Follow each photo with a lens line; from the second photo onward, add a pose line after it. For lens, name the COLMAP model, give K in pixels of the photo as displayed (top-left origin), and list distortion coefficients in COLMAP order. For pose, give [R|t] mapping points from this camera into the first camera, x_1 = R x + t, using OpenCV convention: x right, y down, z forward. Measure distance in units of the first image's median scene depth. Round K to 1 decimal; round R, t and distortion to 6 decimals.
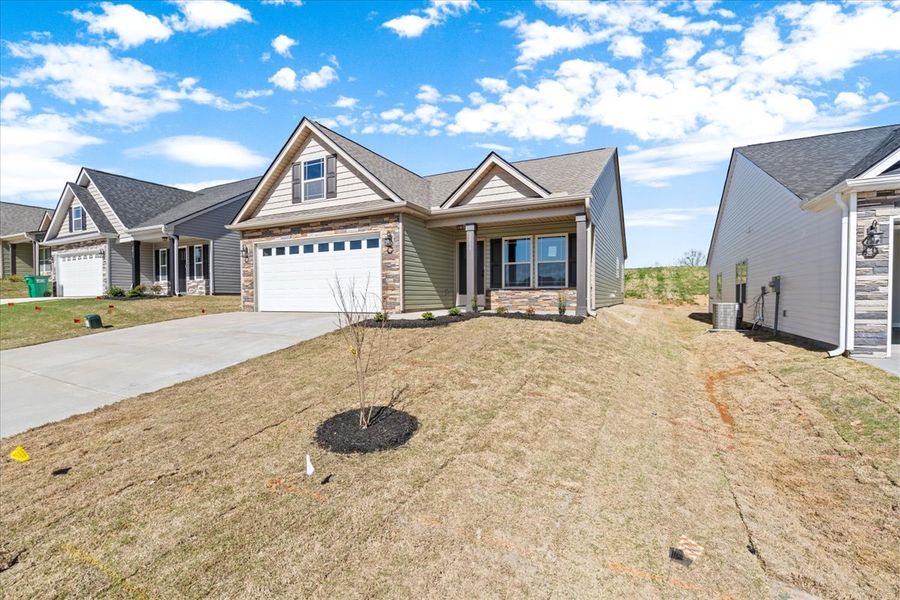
lens RADIAL K [[403.2, 0, 446.0], [0, 403.2, 307.2], [0, 0, 1]] dist [0.000058, 0.000140]
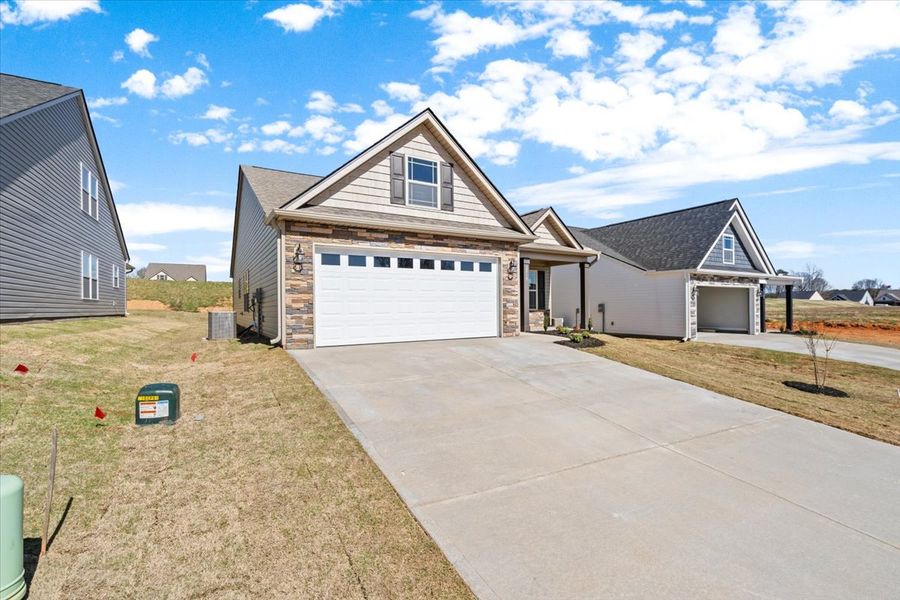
lens RADIAL K [[403.2, 0, 446.0], [0, 403.2, 307.2], [0, 0, 1]] dist [0.000058, 0.000140]
pose [[0.537046, -0.001788, 0.843551, -1.070334], [0.025485, 0.999576, -0.014106, -0.047948], [-0.843168, 0.029074, 0.536863, 0.549878]]
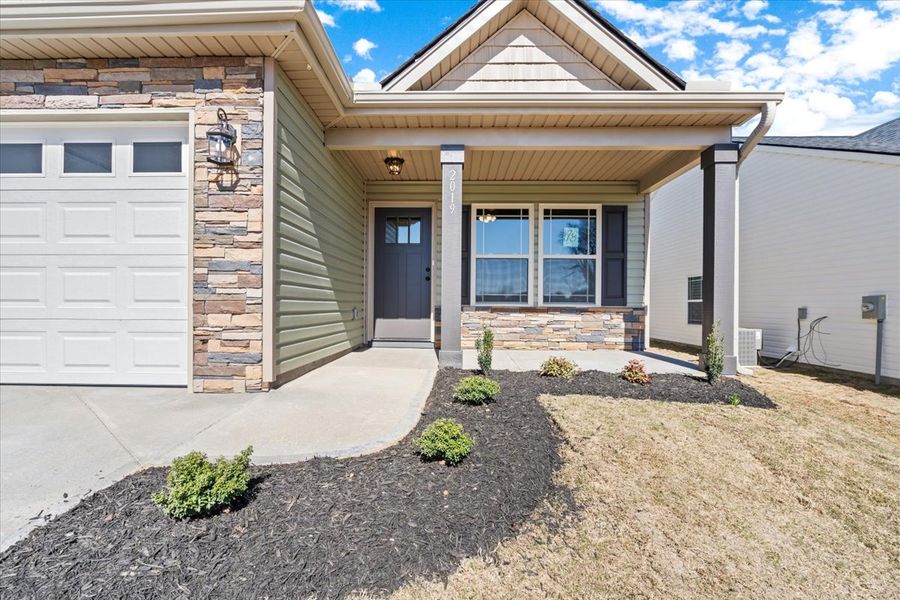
lens RADIAL K [[403.2, 0, 446.0], [0, 403.2, 307.2], [0, 0, 1]] dist [0.000058, 0.000140]
pose [[0.904595, 0.008251, 0.426193, -0.113283], [0.001623, 0.999739, -0.022799, -0.038204], [-0.426270, 0.021316, 0.904345, 0.634210]]
